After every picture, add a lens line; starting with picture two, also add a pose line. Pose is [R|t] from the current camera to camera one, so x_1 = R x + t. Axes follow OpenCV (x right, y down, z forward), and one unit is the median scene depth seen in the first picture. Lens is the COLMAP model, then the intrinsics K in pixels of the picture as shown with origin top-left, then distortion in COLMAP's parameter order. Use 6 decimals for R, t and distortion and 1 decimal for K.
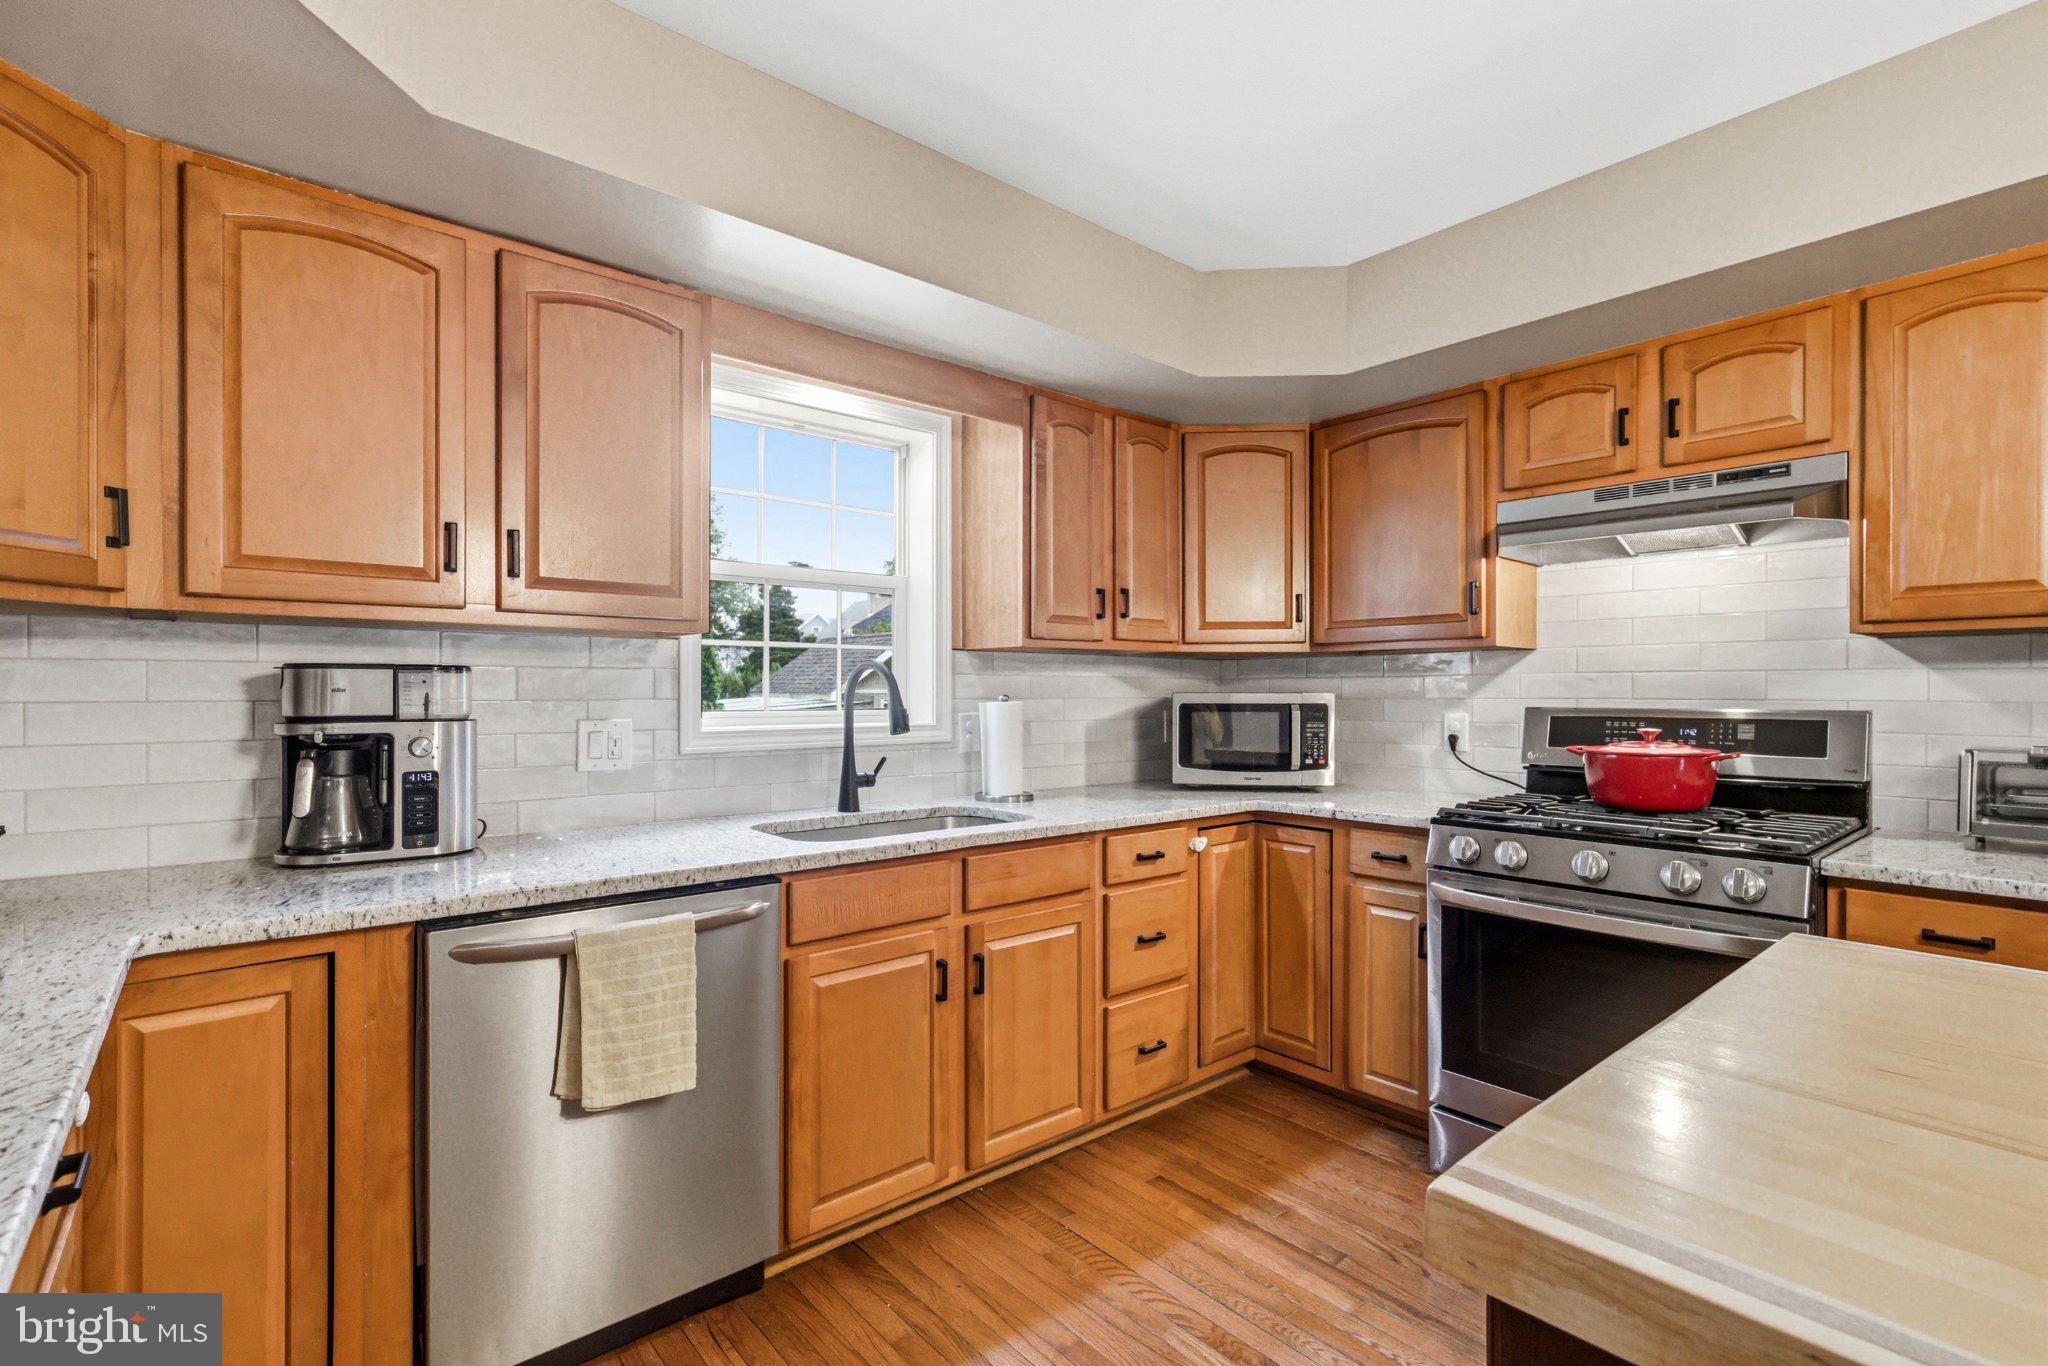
lens RADIAL K [[946.1, 0, 1033.0], [0, 946.1, 692.0], [0, 0, 1]] dist [-0.004266, 0.002658]
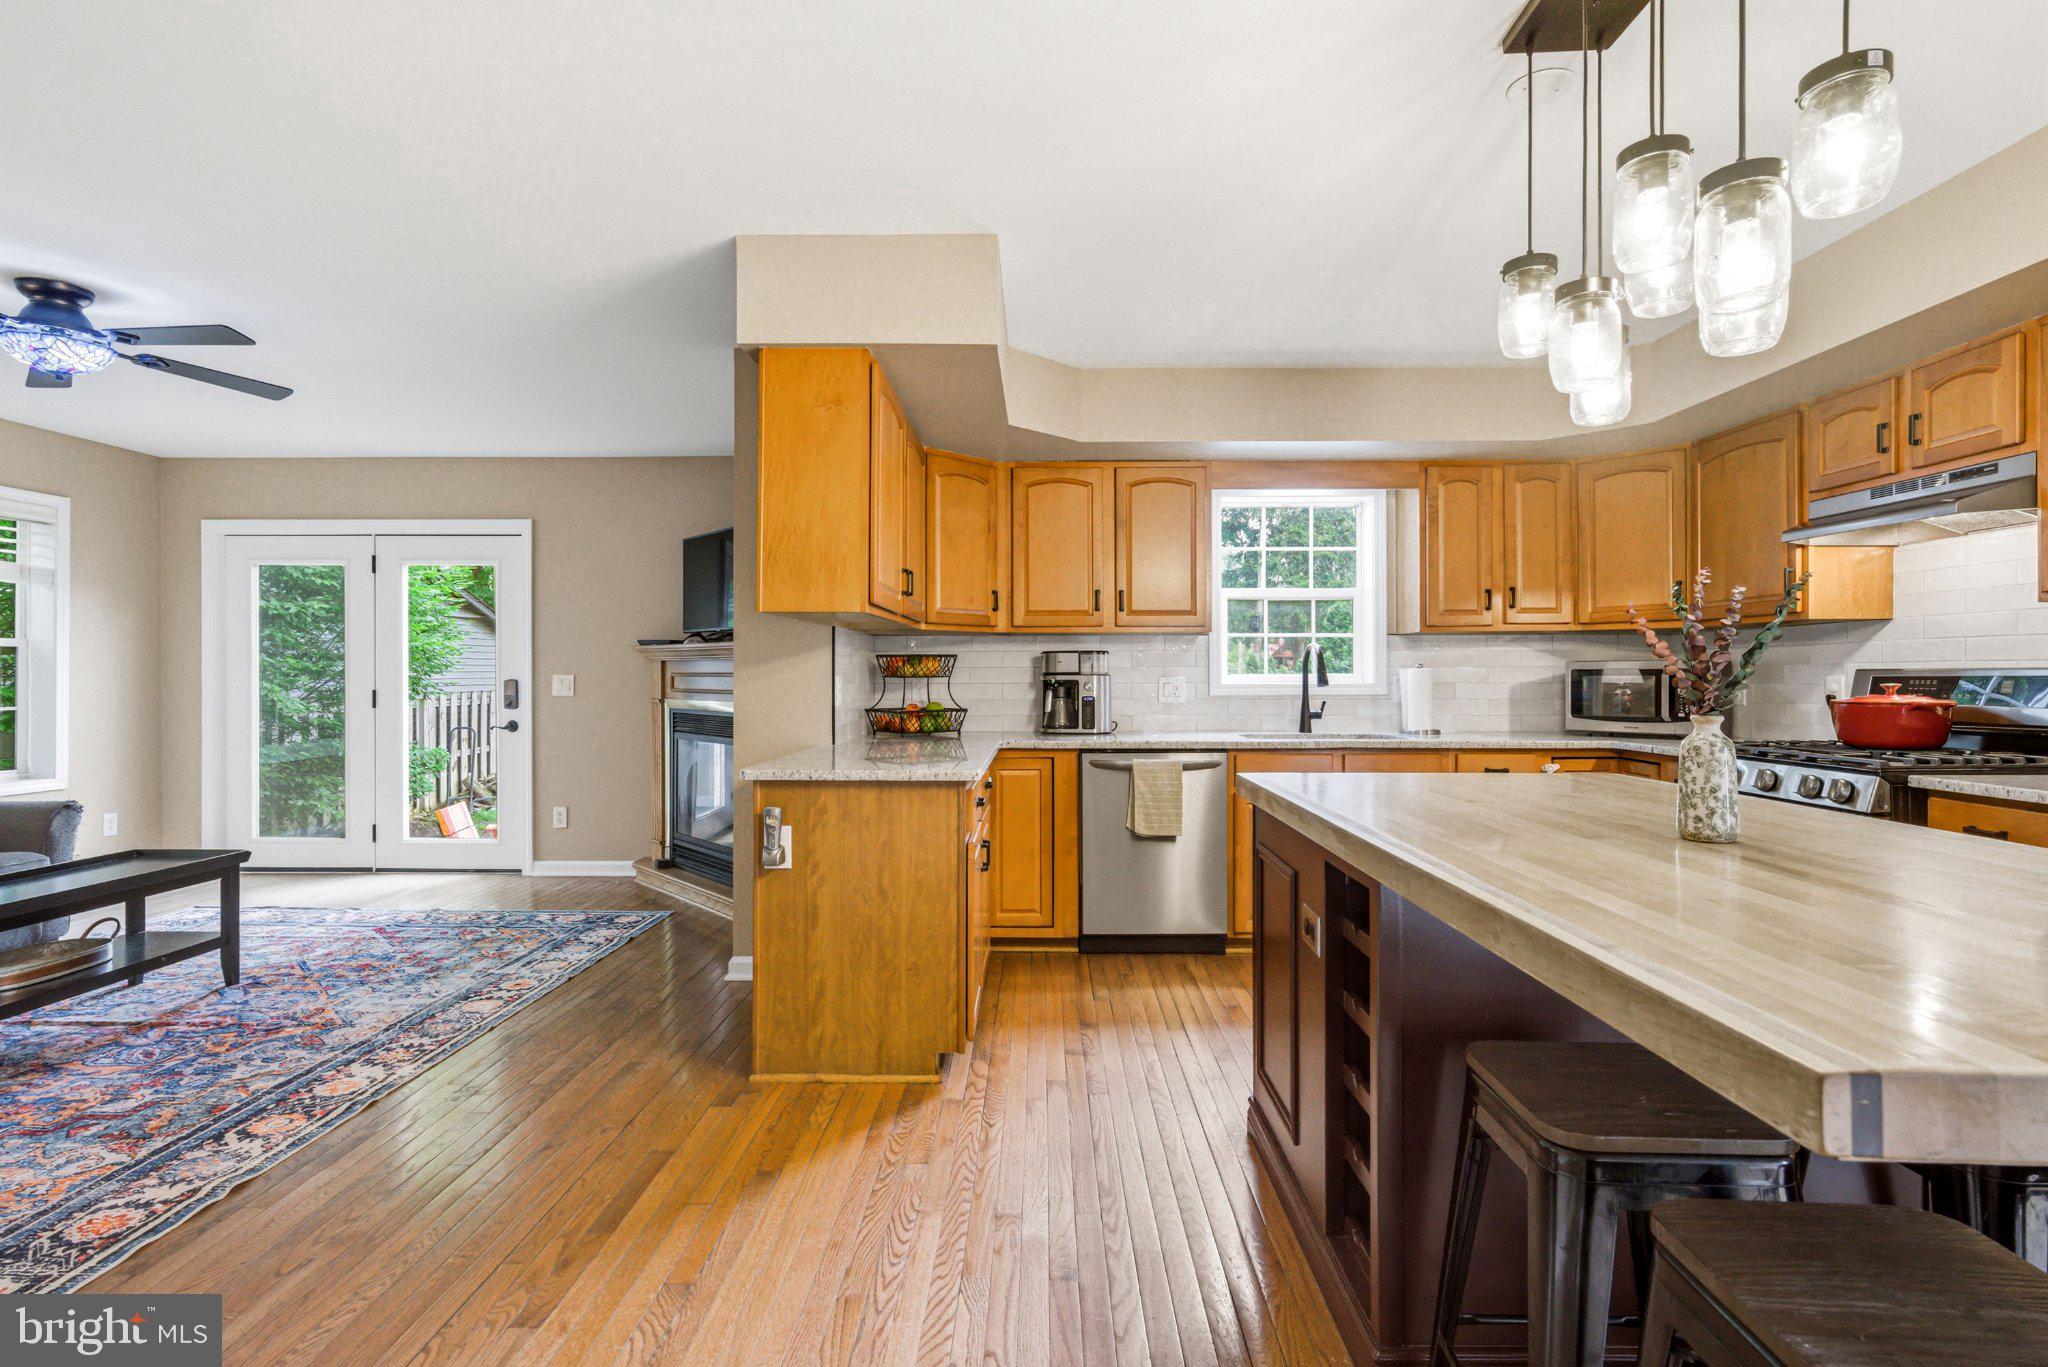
lens RADIAL K [[946.1, 0, 1029.2], [0, 946.1, 673.1], [0, 0, 1]] dist [-0.004266, 0.002658]
pose [[0.750685, -0.003742, -0.660650, 0.600954], [0.002767, 0.999993, -0.002520, 0.024029], [0.660654, 0.000064, 0.750690, -0.650523]]
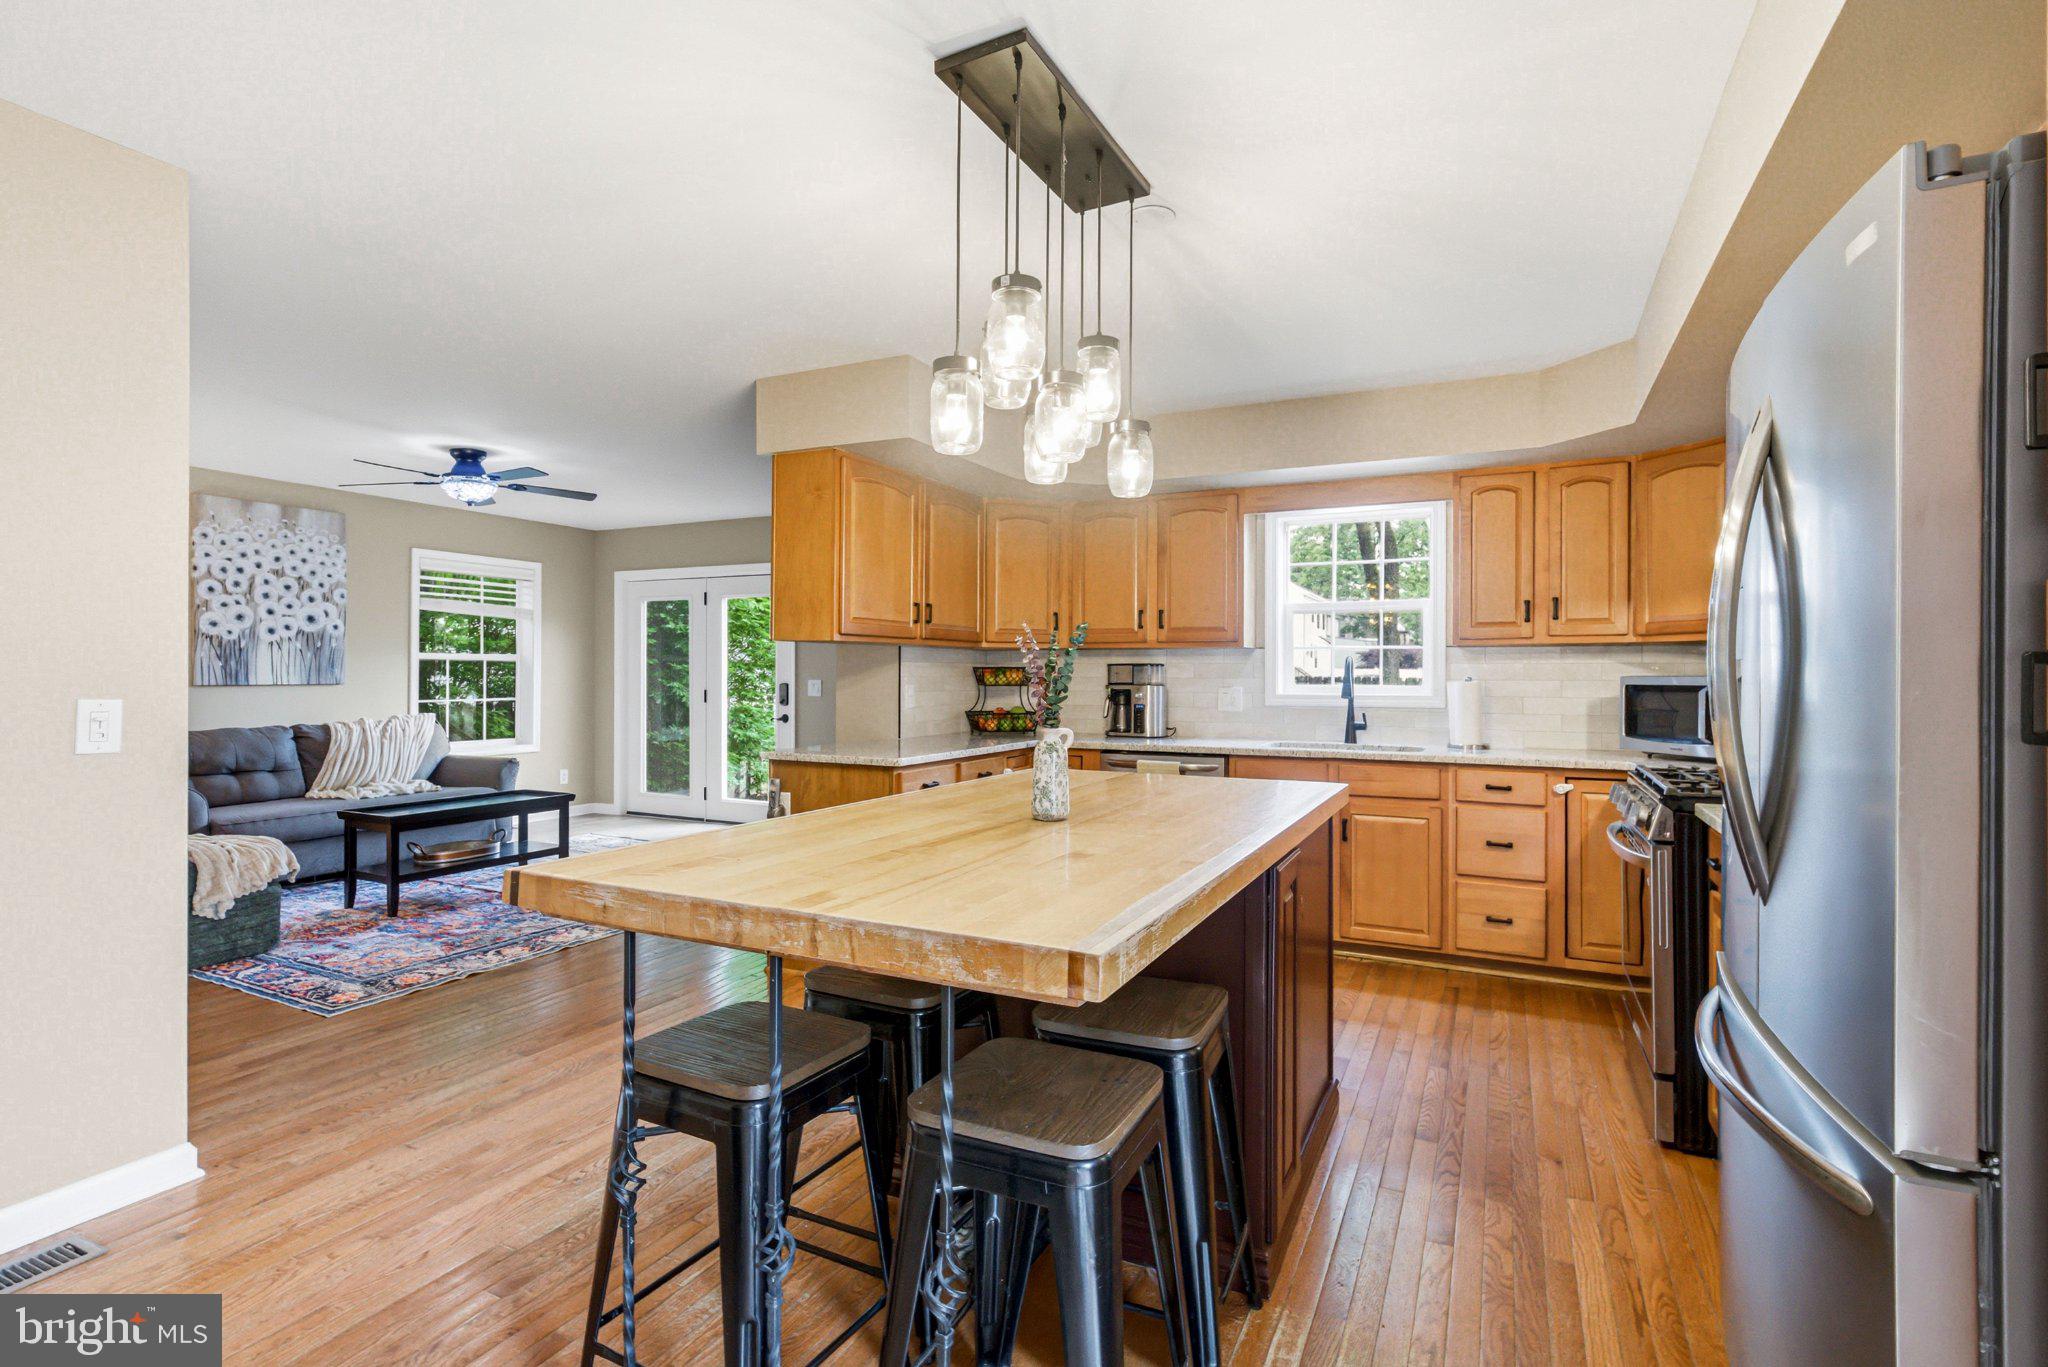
lens RADIAL K [[946.1, 0, 1035.2], [0, 946.1, 675.3], [0, 0, 1]] dist [-0.004266, 0.002658]
pose [[0.408472, 0.000129, -0.912771, 1.260543], [-0.004487, 0.999988, -0.001867, 0.007130], [0.912760, 0.004858, 0.408468, -0.266504]]
